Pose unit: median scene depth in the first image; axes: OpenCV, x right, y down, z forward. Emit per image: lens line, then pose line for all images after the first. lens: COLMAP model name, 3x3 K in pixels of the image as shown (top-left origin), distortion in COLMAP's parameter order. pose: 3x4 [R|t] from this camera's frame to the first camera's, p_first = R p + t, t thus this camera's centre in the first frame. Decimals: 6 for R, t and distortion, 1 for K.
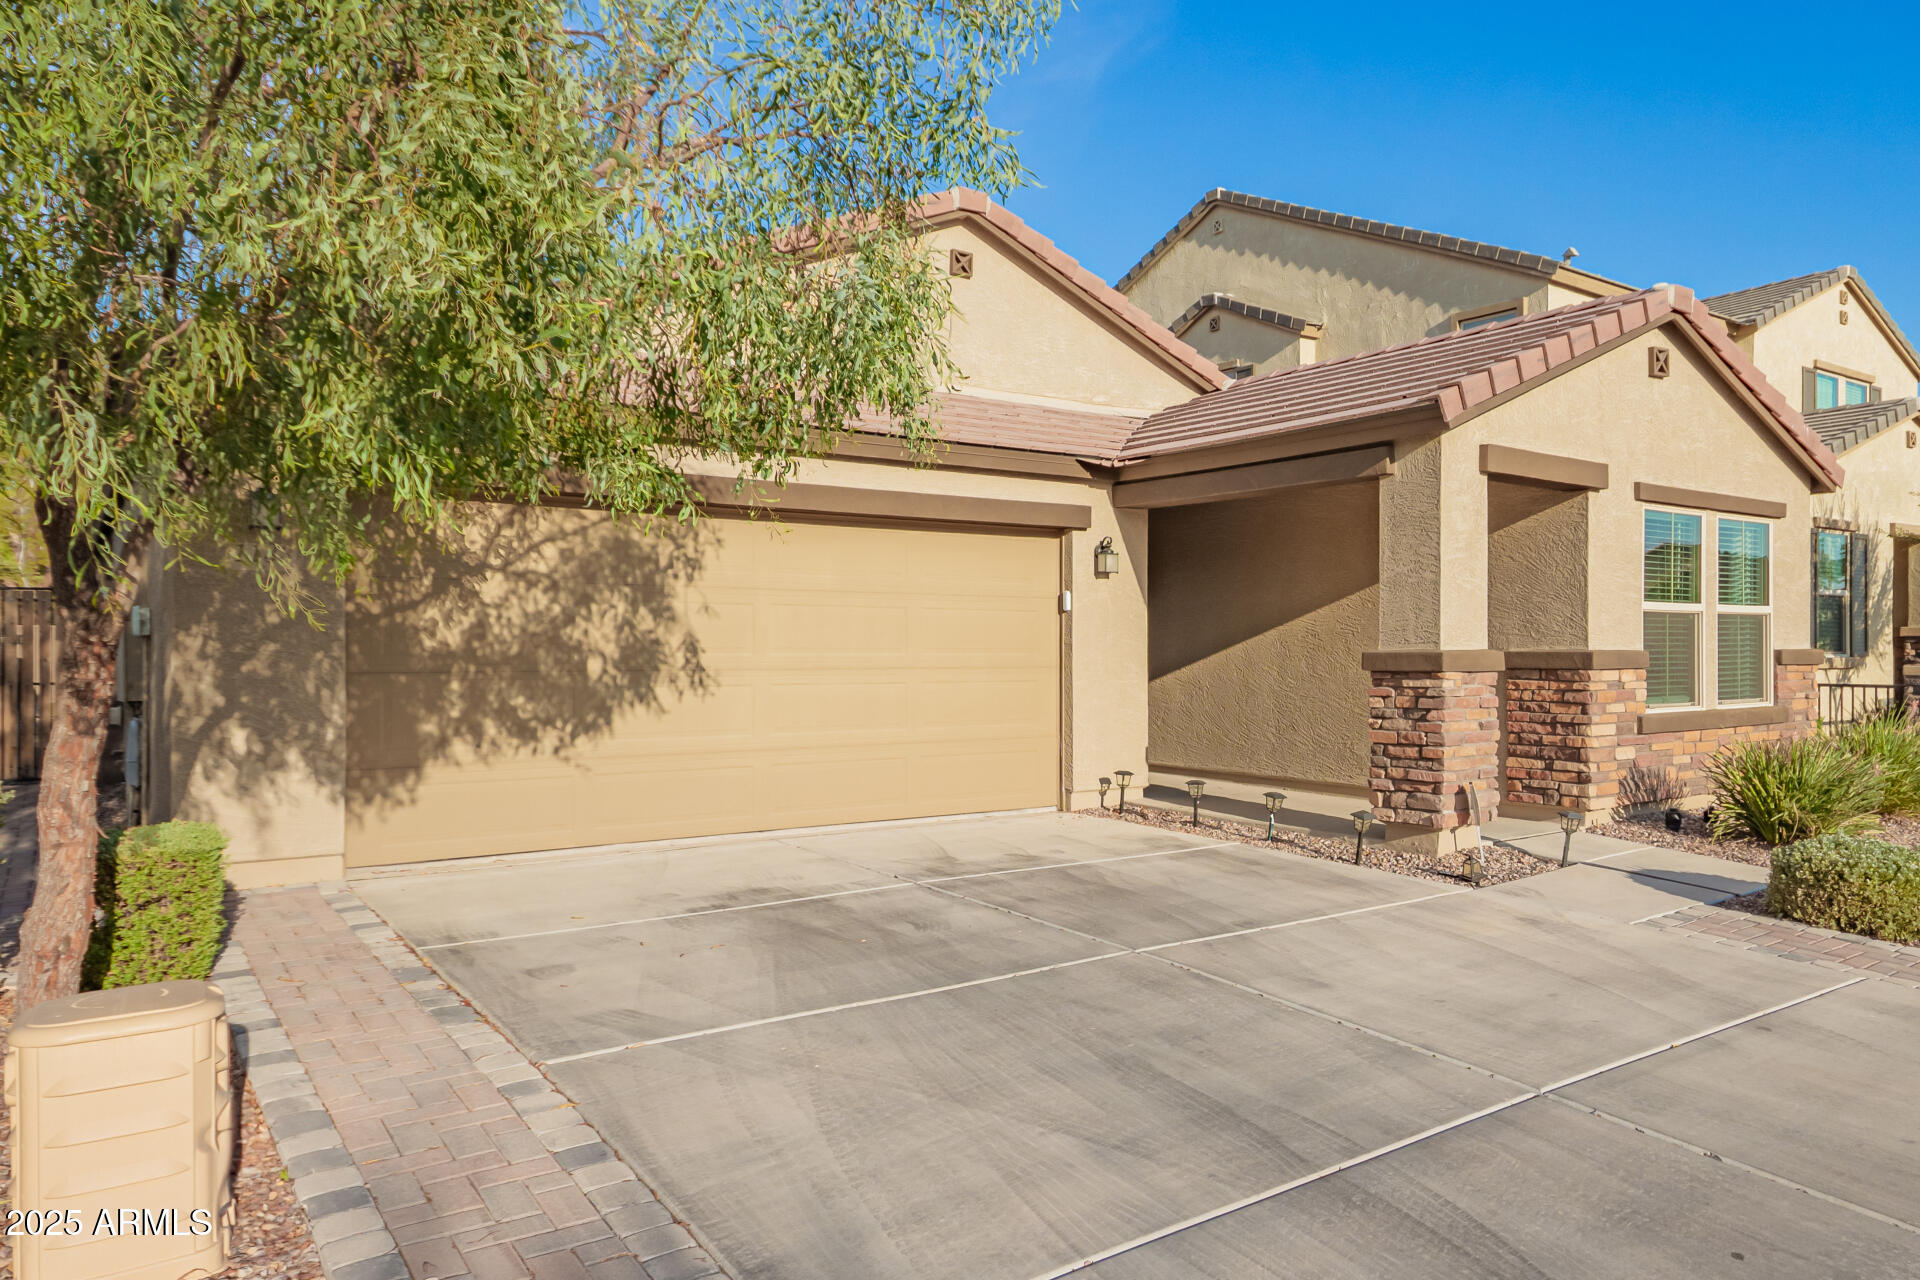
lens RADIAL K [[1032.3, 0, 1073.6], [0, 1032.3, 653.2], [0, 0, 1]] dist [0.002267, 0.000733]
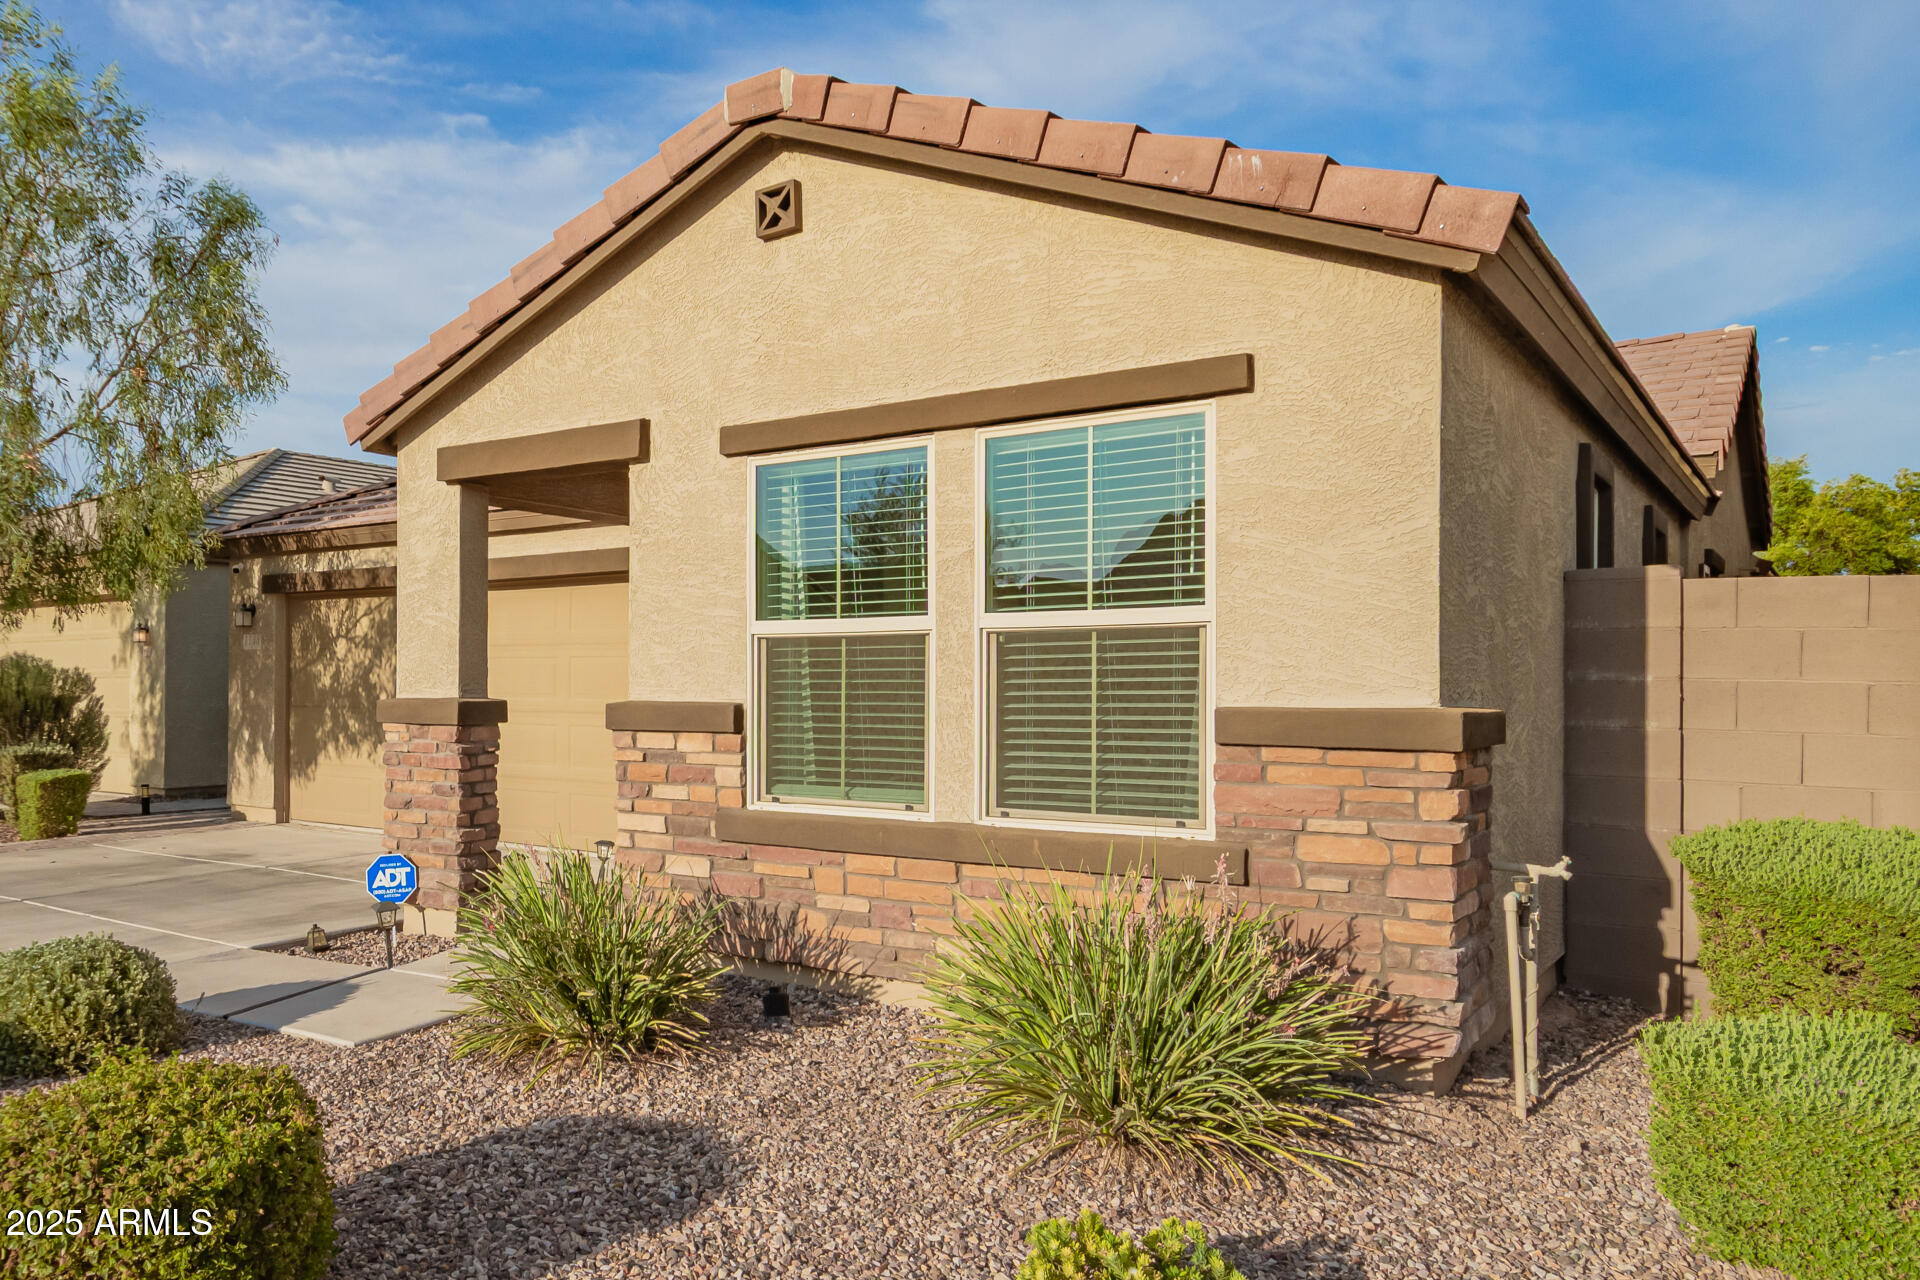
lens RADIAL K [[1254.4, 0, 966.1], [0, 1254.4, 676.7], [0, 0, 1]] dist [-0.014314, 0.000022]
pose [[0.454520, -0.000849, -0.890736, 1.515940], [-0.006458, 0.999970, -0.004249, -0.019062], [0.890713, 0.007684, 0.454501, 0.941990]]
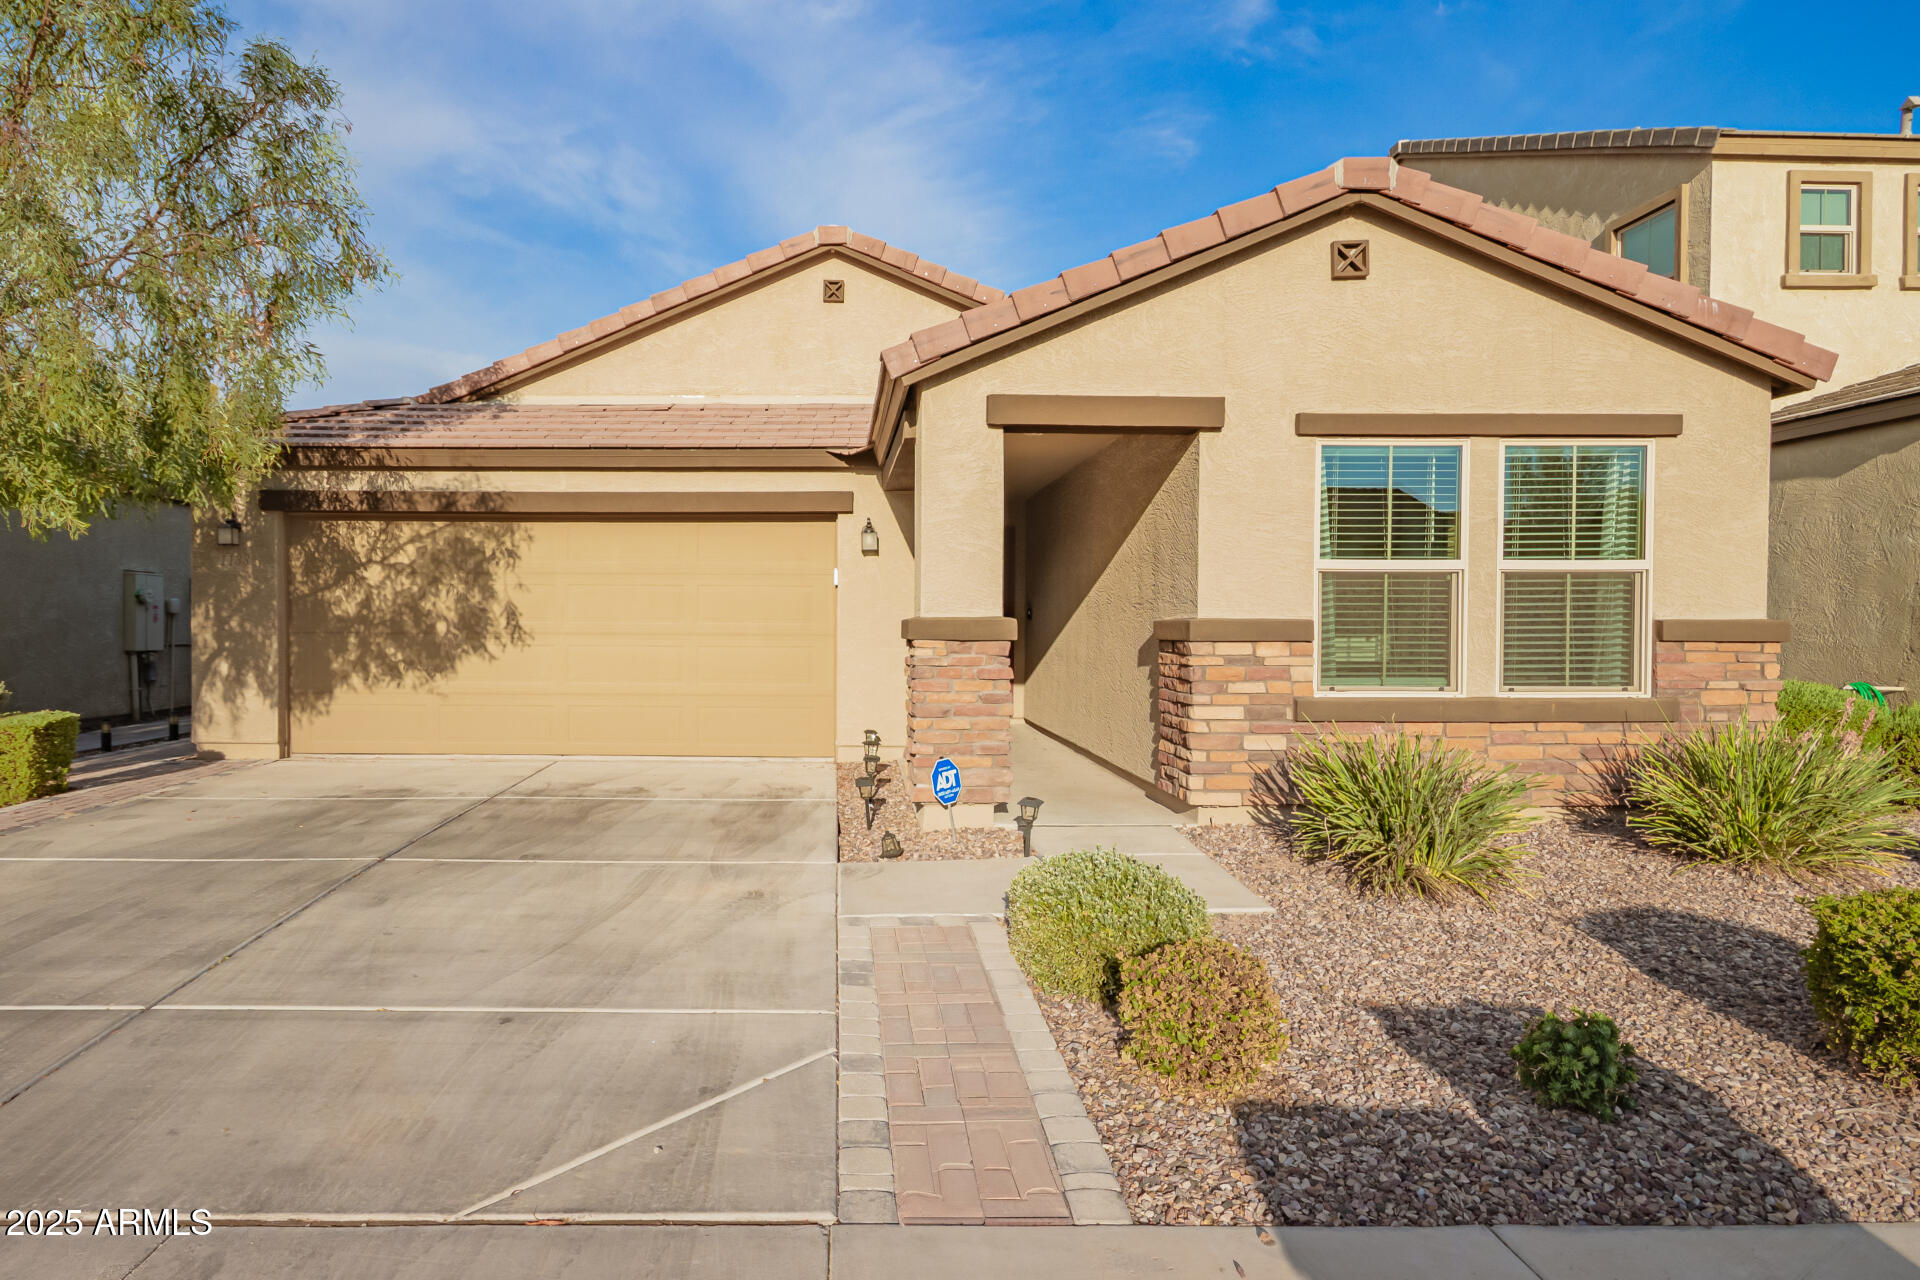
lens RADIAL K [[892.7, 0, 960.0], [0, 892.7, 640.0], [0, 0, 1]] dist [-0.001725, -0.000618]
pose [[0.859993, 0.014002, -0.510113, 0.807394], [-0.006774, 0.999849, 0.016026, 0.004882], [0.510260, -0.010327, 0.859958, 0.300636]]
